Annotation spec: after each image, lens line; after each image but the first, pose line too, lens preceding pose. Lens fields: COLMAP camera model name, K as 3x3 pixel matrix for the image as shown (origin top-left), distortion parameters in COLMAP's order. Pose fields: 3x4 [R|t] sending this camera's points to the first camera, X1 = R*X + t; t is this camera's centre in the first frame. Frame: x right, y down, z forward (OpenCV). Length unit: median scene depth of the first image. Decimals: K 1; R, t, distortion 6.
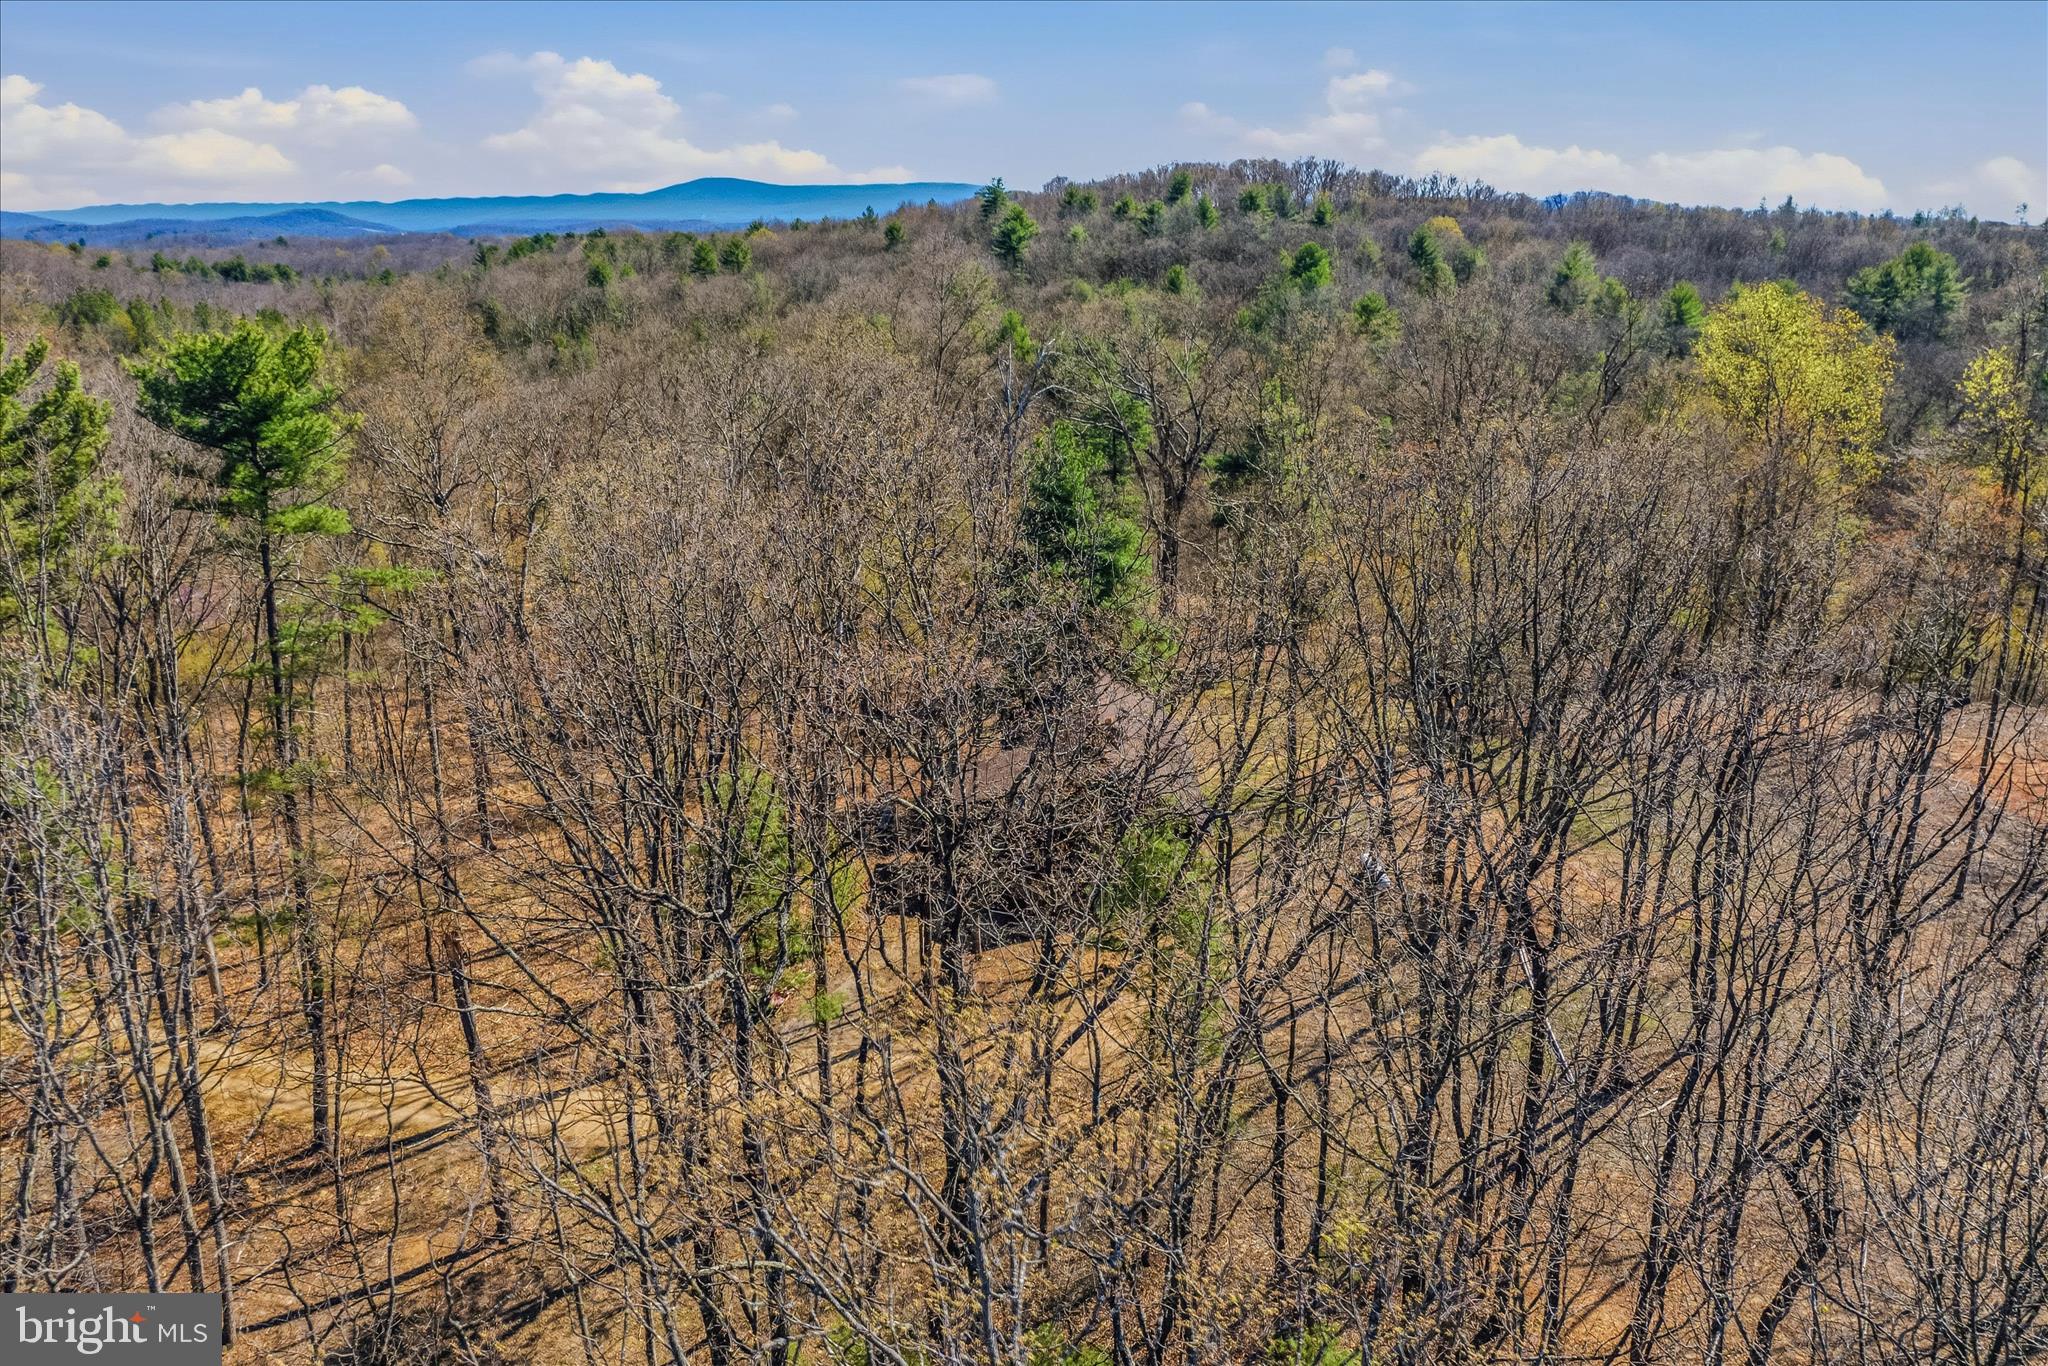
lens RADIAL K [[1420.1, 0, 1024.0], [0, 1420.1, 683.0], [0, 0, 1]] dist [-0.035338, 0.001906]
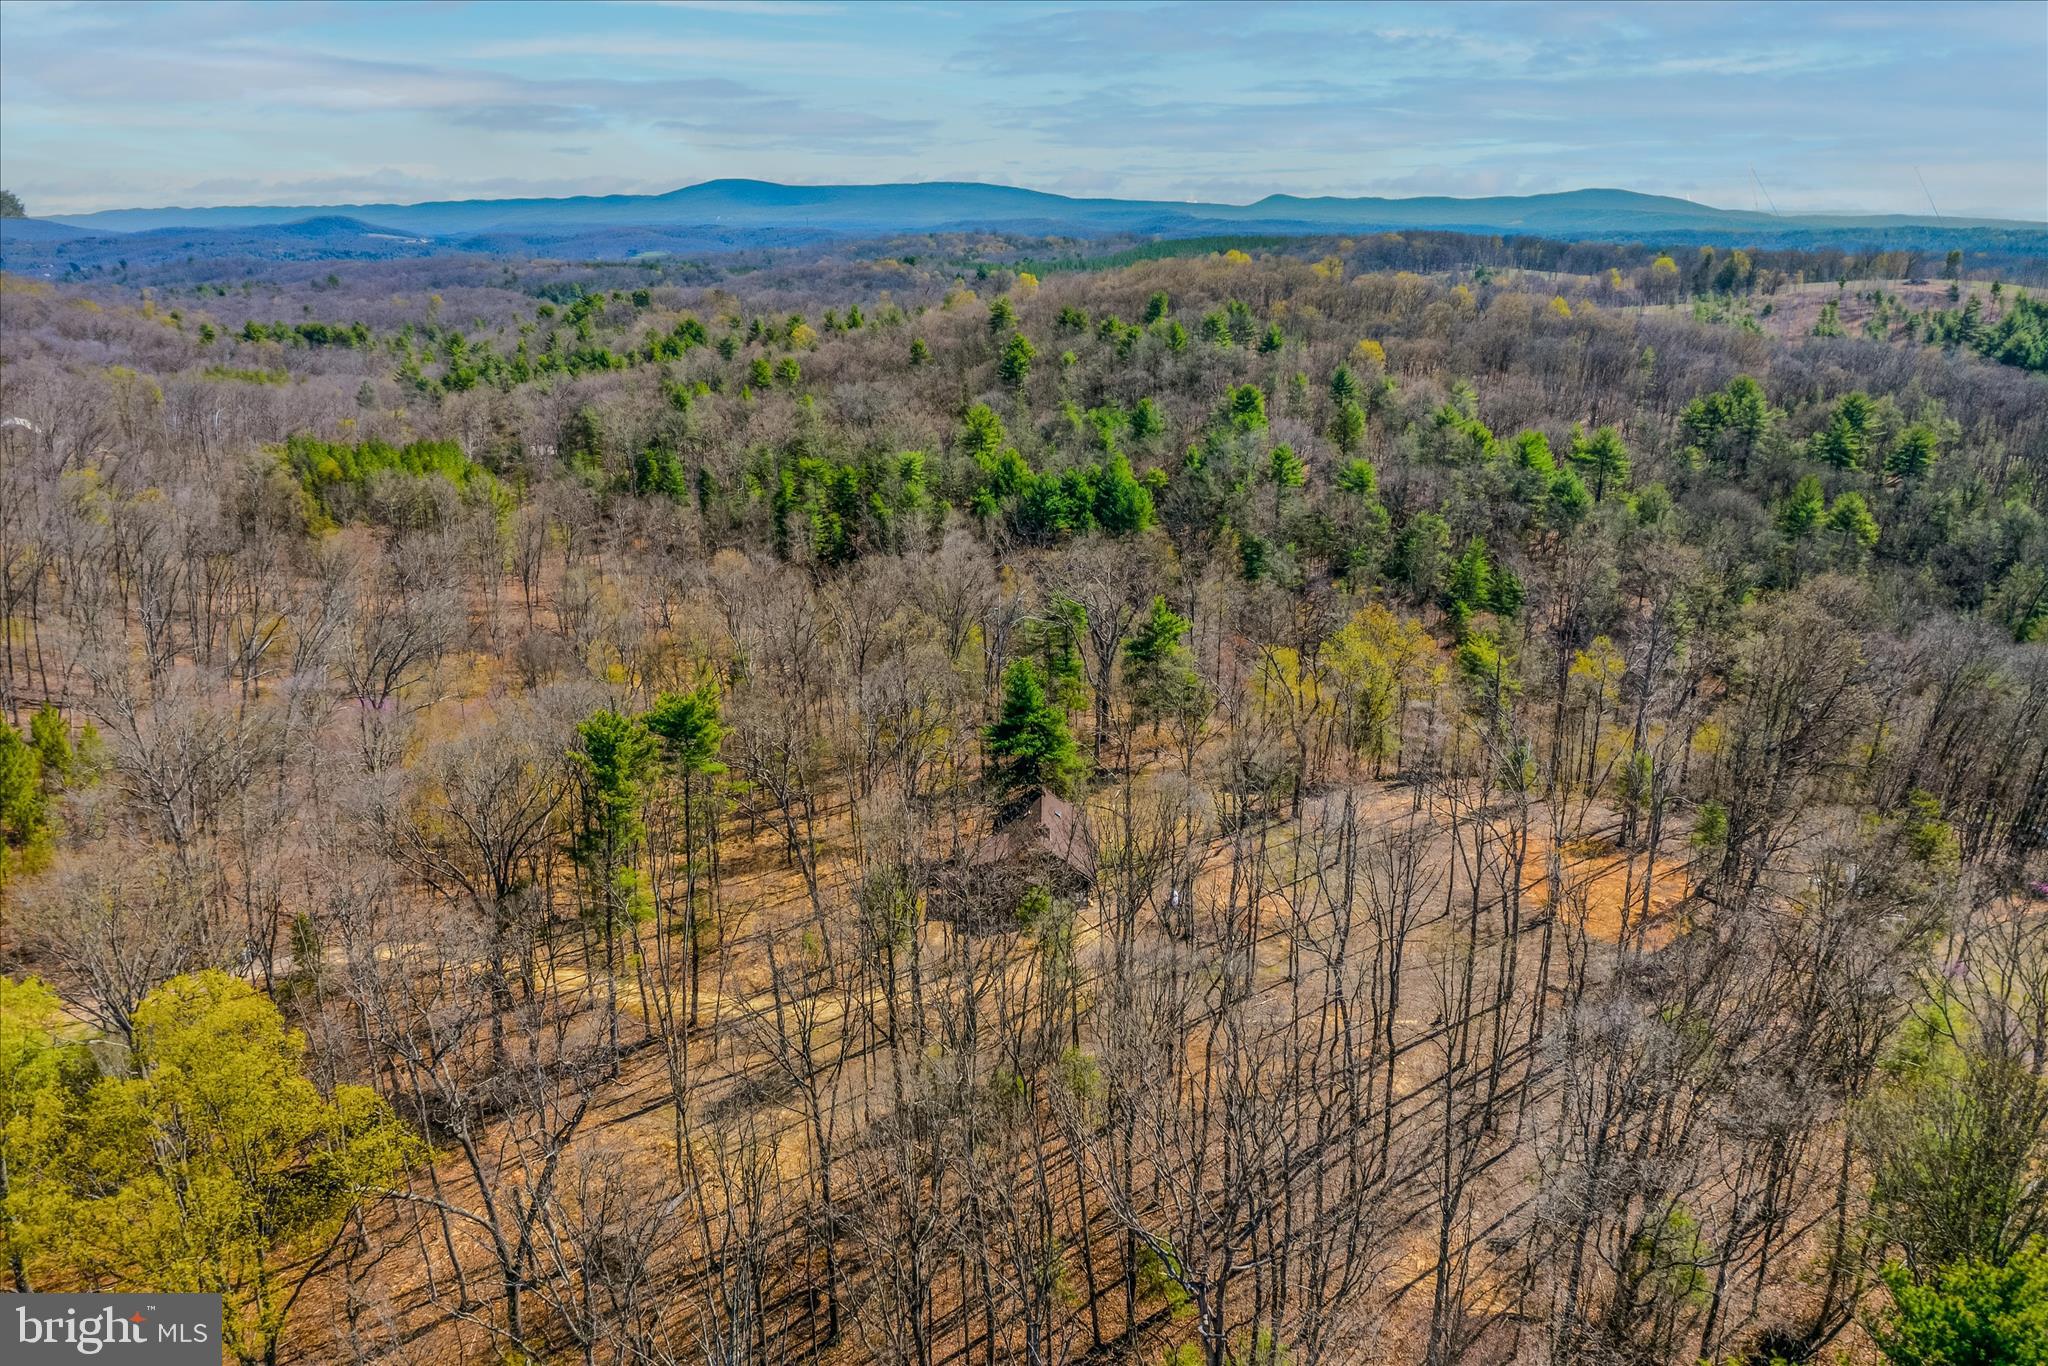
lens RADIAL K [[1420.1, 0, 1024.0], [0, 1420.1, 683.0], [0, 0, 1]] dist [-0.035338, 0.001906]
pose [[0.999914, -0.004853, -0.012186, 0.014586], [0.004860, 0.999988, 0.000537, -0.043640], [0.012183, -0.000597, 0.999926, -0.252689]]
